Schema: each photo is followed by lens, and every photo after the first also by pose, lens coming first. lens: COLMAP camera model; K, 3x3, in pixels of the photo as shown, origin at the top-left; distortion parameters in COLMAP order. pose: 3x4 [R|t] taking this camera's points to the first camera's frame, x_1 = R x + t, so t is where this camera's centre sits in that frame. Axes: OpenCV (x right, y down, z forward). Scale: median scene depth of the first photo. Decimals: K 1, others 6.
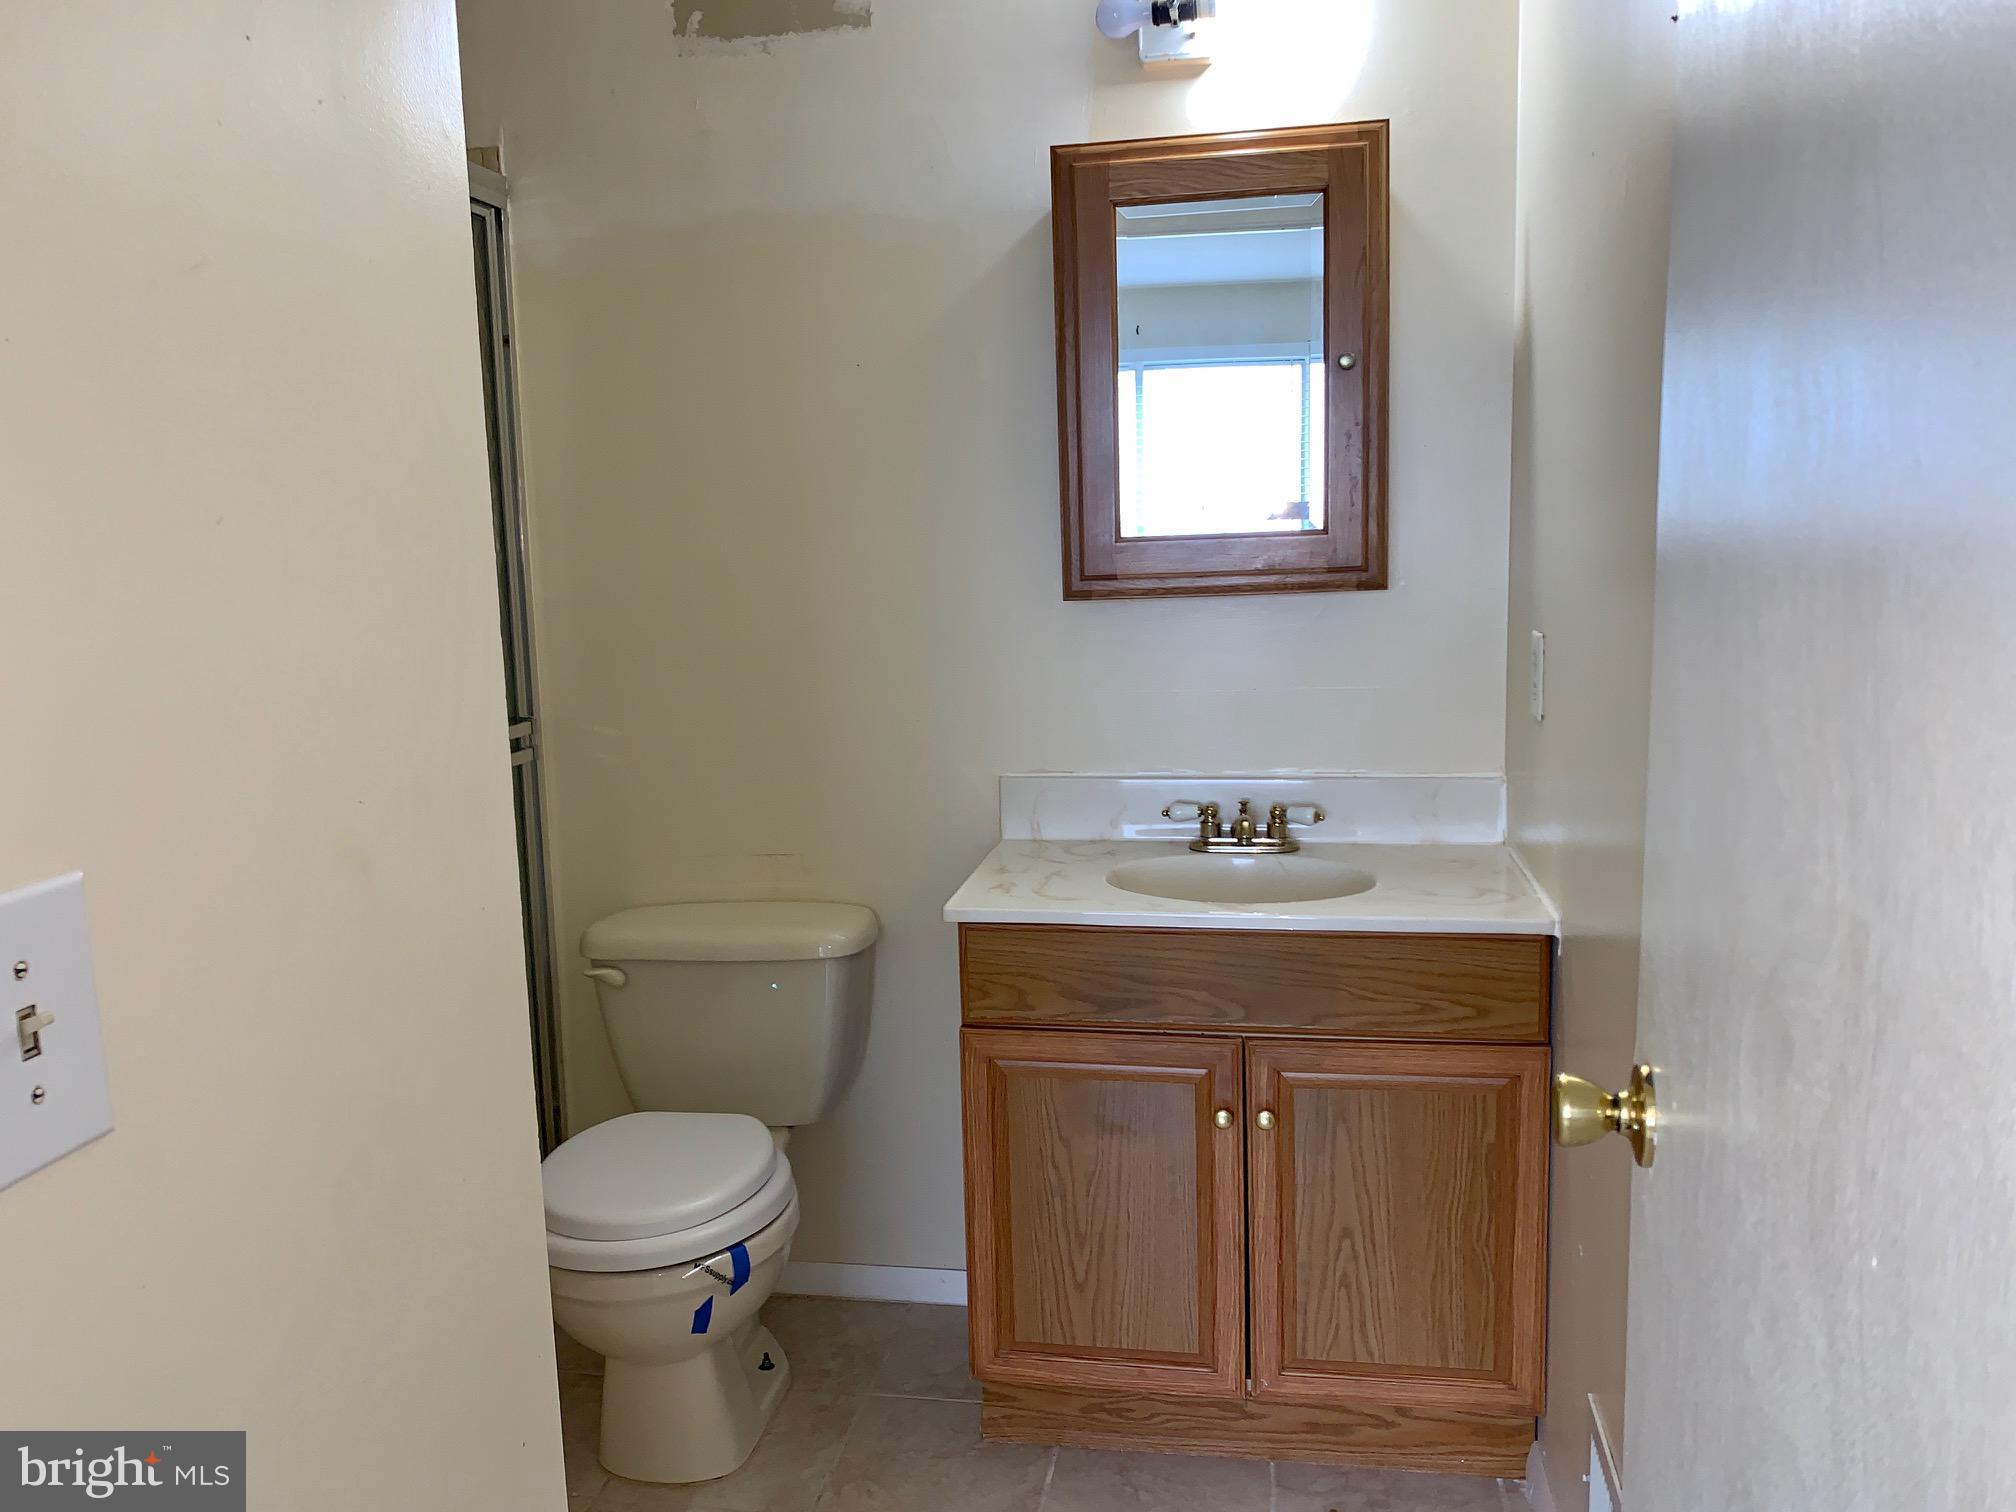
lens RADIAL K [[1536.4, 0, 999.9], [0, 1536.4, 768.7], [0, 0, 1]] dist [0.028309, -0.063095]
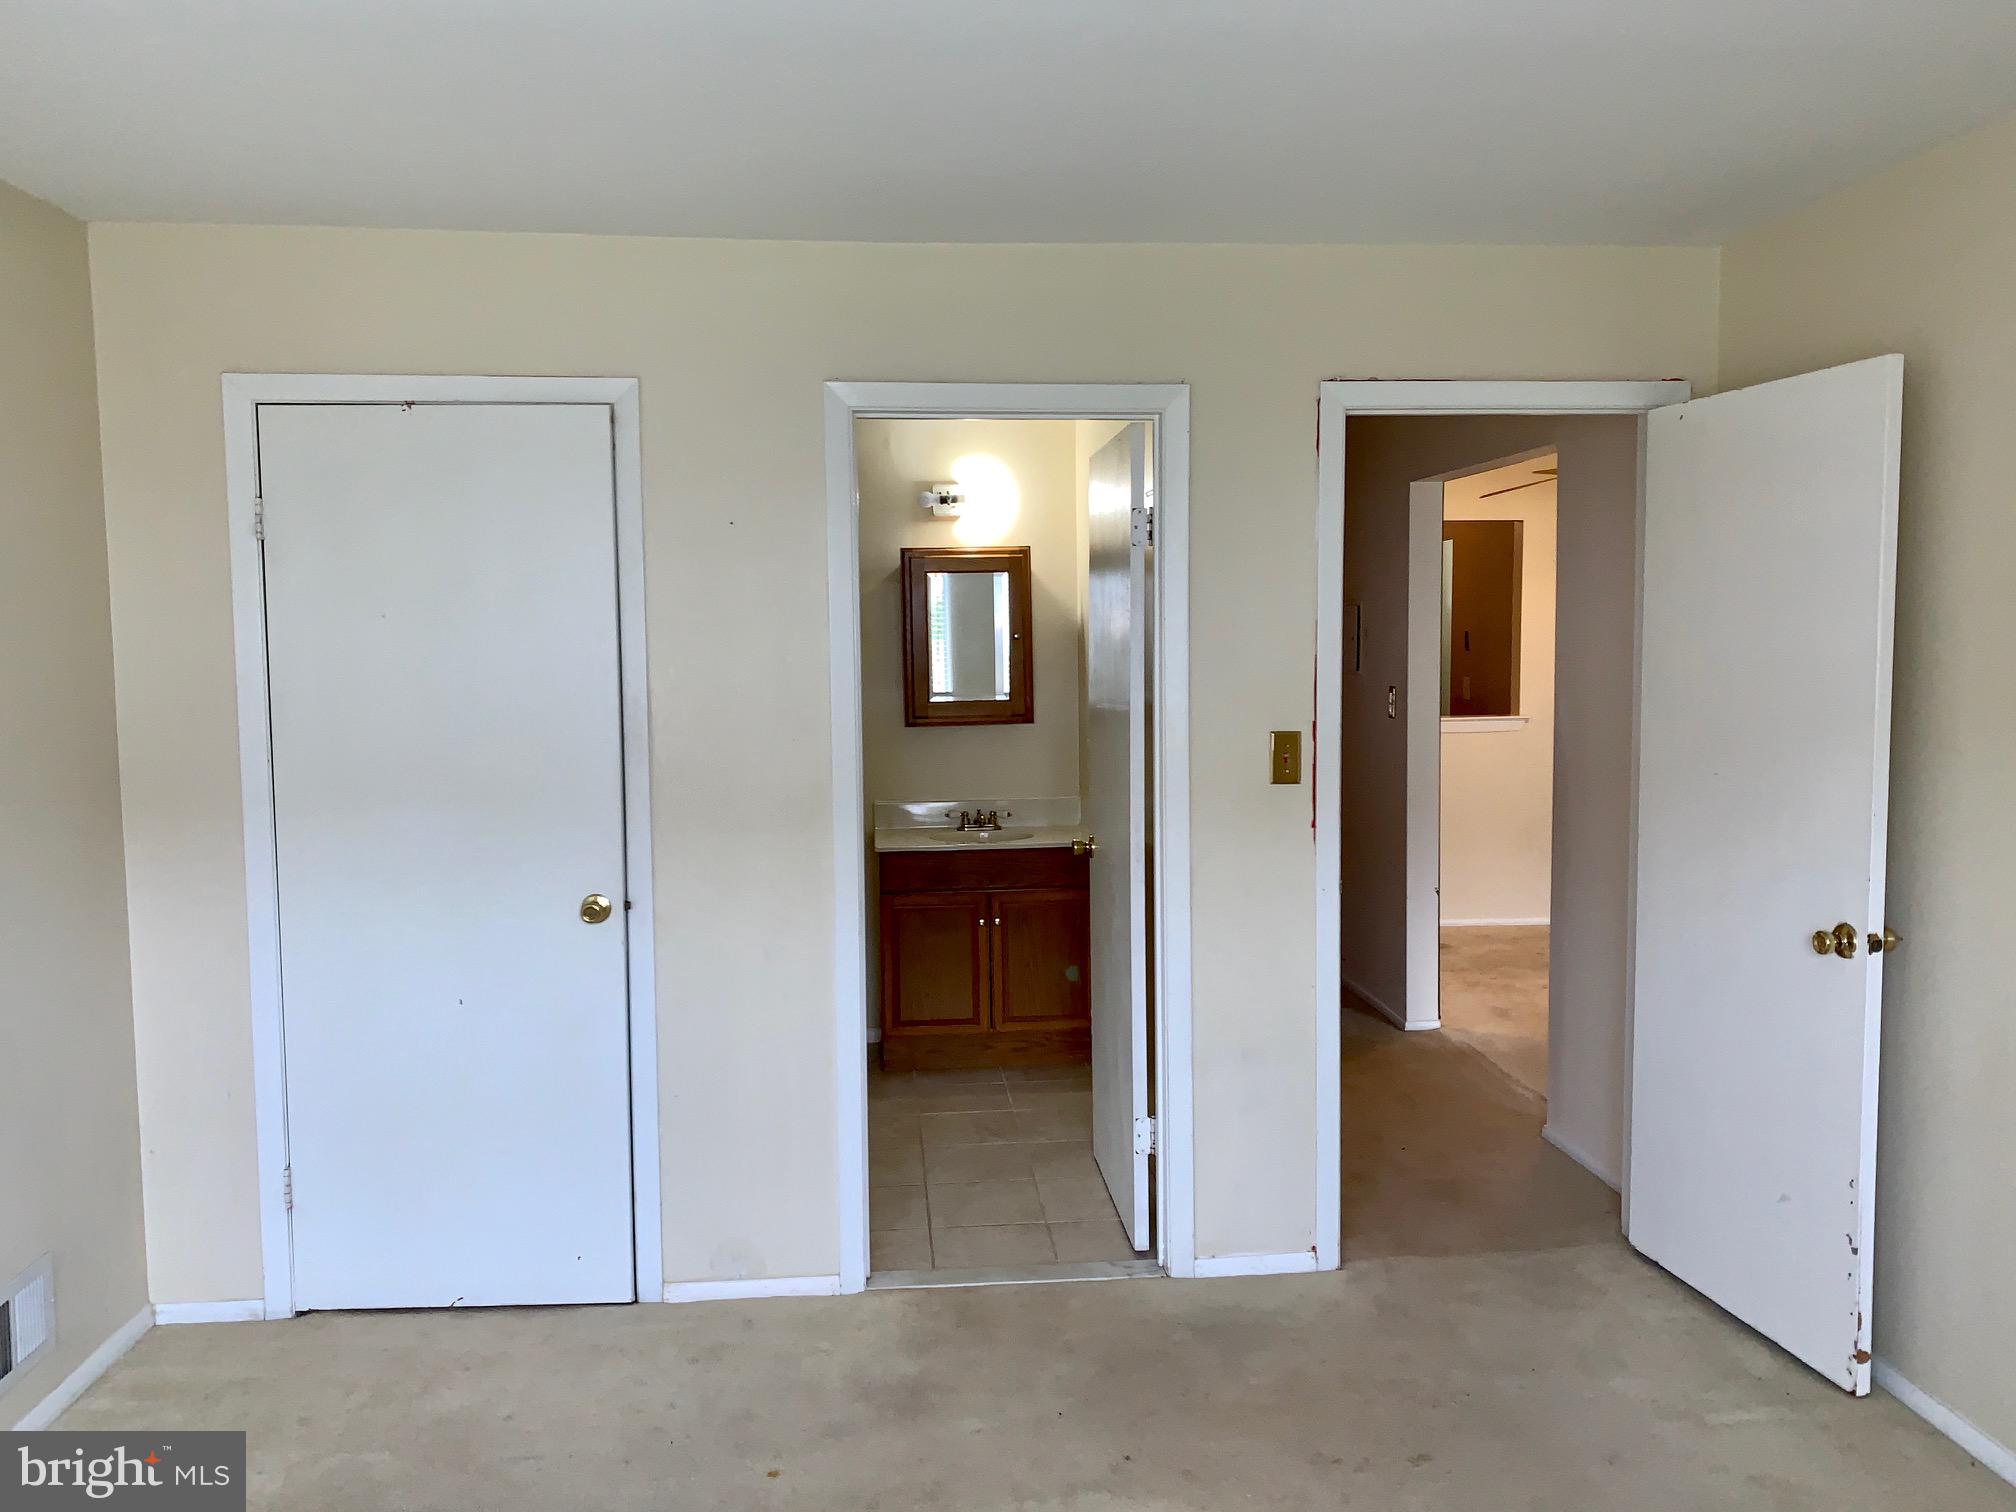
lens RADIAL K [[1536.4, 0, 1003.5], [0, 1536.4, 745.8], [0, 0, 1]] dist [0.028309, -0.063095]
pose [[0.968283, -0.004340, 0.249818, -0.438868], [0.024509, 0.996677, -0.077680, 0.118488], [-0.248651, 0.081339, 0.965172, -1.457139]]
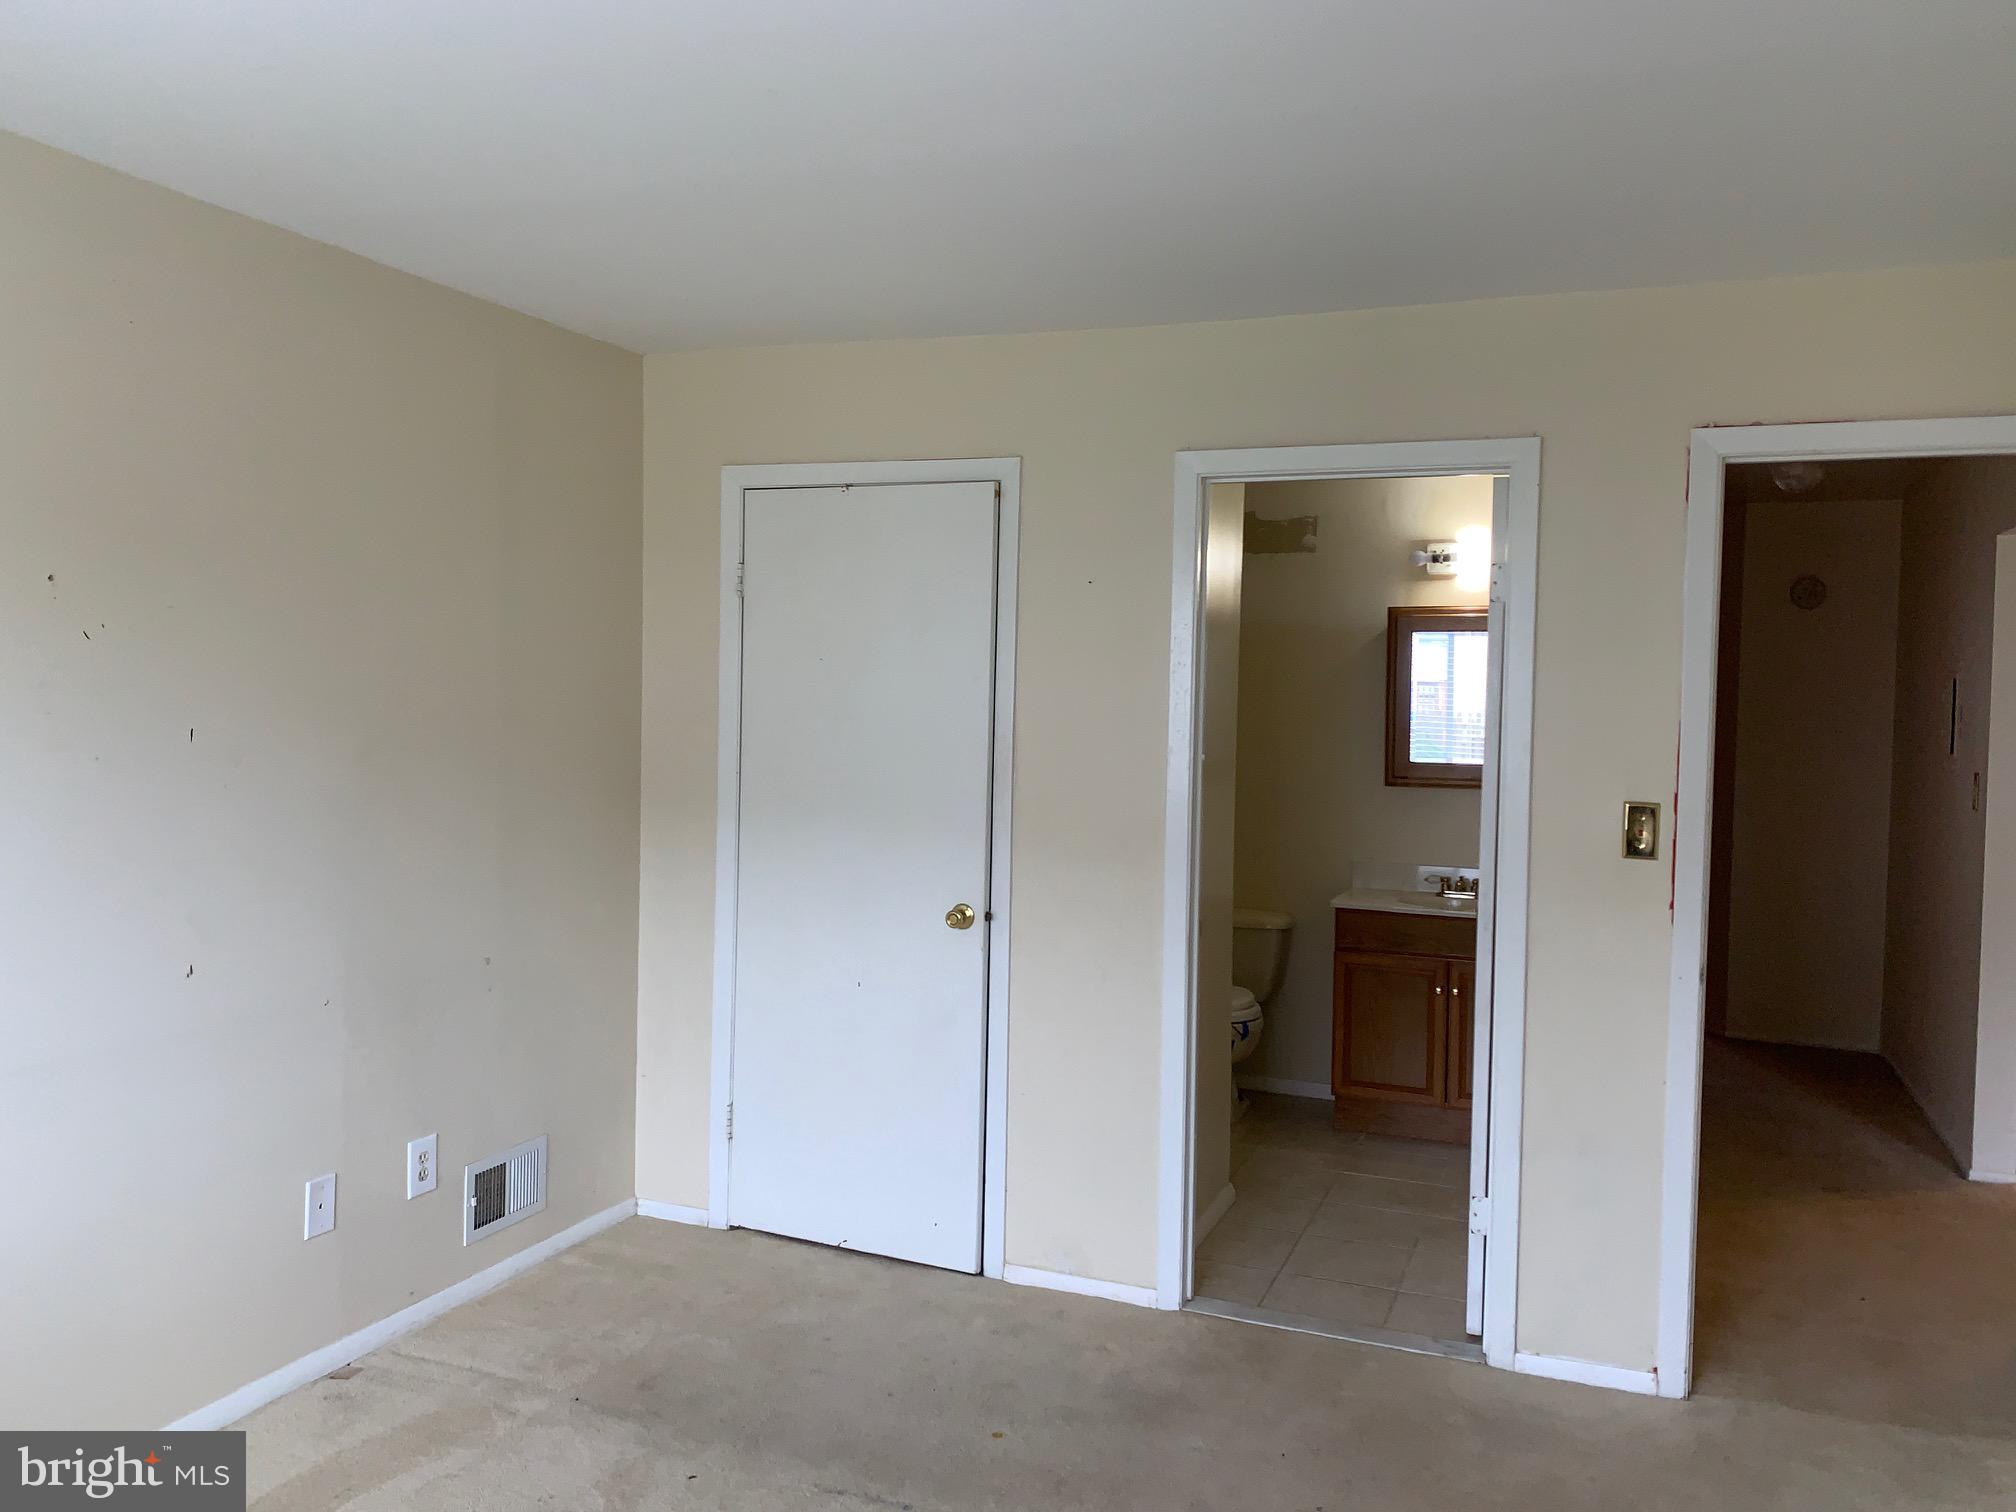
lens RADIAL K [[1536.4, 0, 963.0], [0, 1536.4, 733.9], [0, 0, 1]] dist [0.028309, -0.063095]
pose [[0.972220, 0.051222, -0.228395, -0.057385], [-0.078352, 0.990689, -0.111342, 0.138731], [0.220565, 0.126145, 0.967181, -1.584446]]
